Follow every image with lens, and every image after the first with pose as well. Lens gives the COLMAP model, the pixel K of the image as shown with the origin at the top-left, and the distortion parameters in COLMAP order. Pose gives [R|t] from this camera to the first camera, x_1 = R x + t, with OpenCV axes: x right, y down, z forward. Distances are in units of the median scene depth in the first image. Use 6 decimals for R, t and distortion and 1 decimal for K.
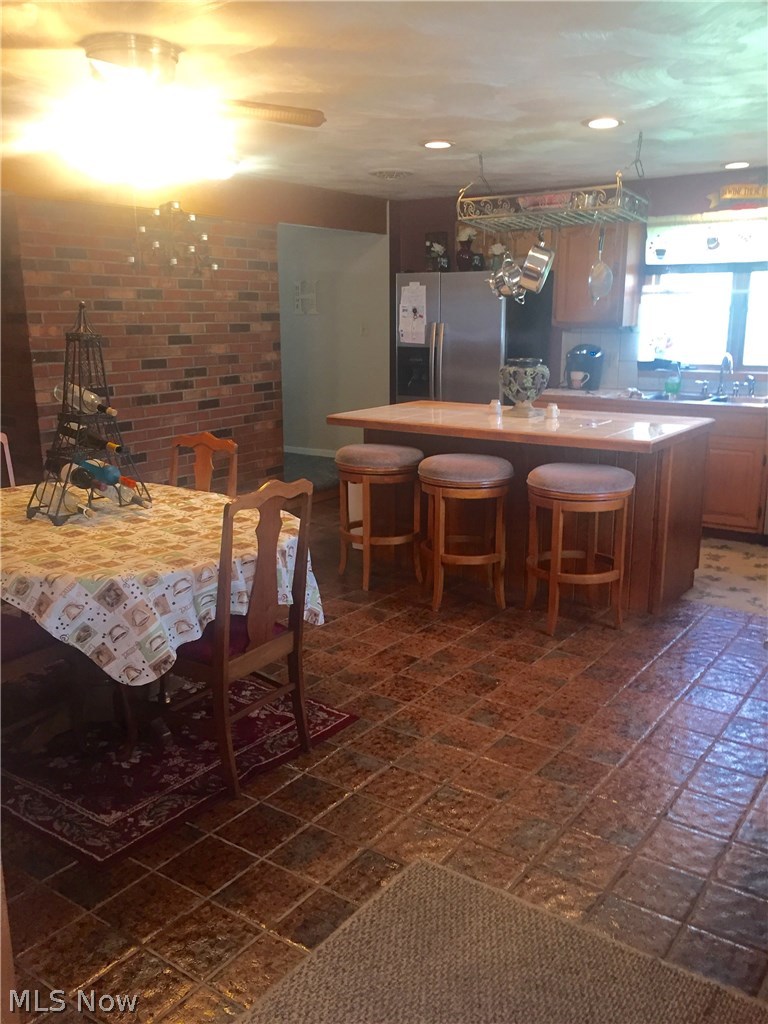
lens RADIAL K [[871.1, 0, 383.3], [0, 871.1, 513.7], [0, 0, 1]] dist [0.046571, -0.034437]
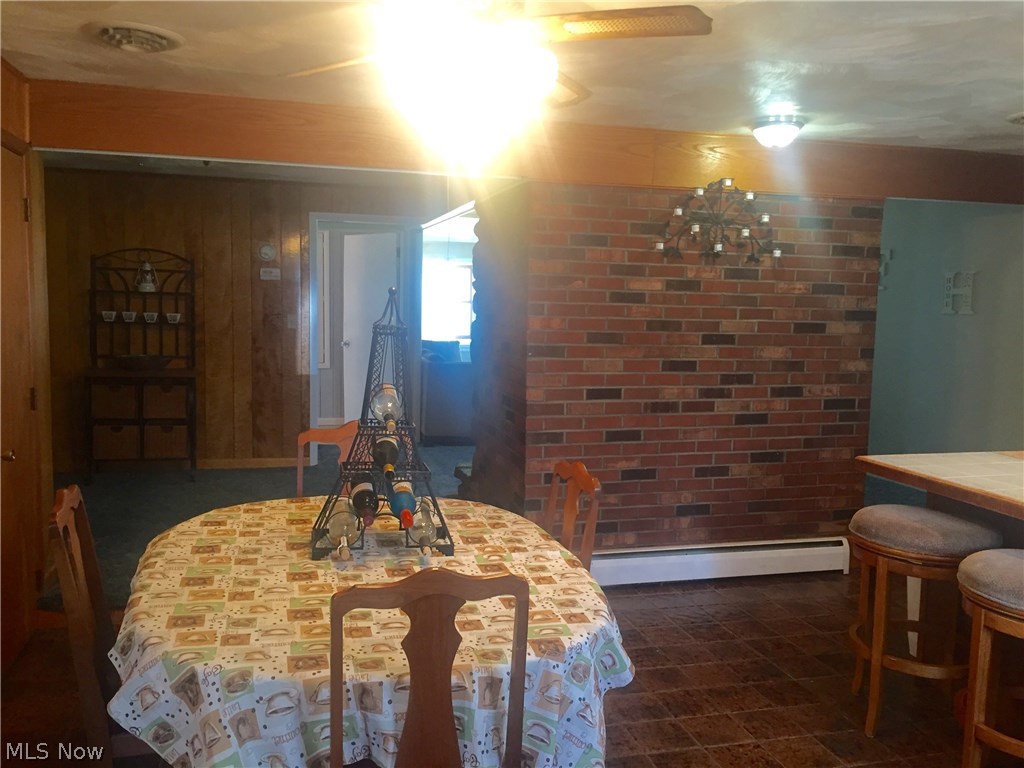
lens RADIAL K [[871.1, 0, 510.6], [0, 871.1, 380.4], [0, 0, 1]] dist [0.046571, -0.034437]
pose [[0.774952, 0.079869, -0.626953, 0.137885], [-0.168179, 0.982278, -0.082745, -0.060155], [0.609233, 0.169563, 0.774650, 0.251127]]
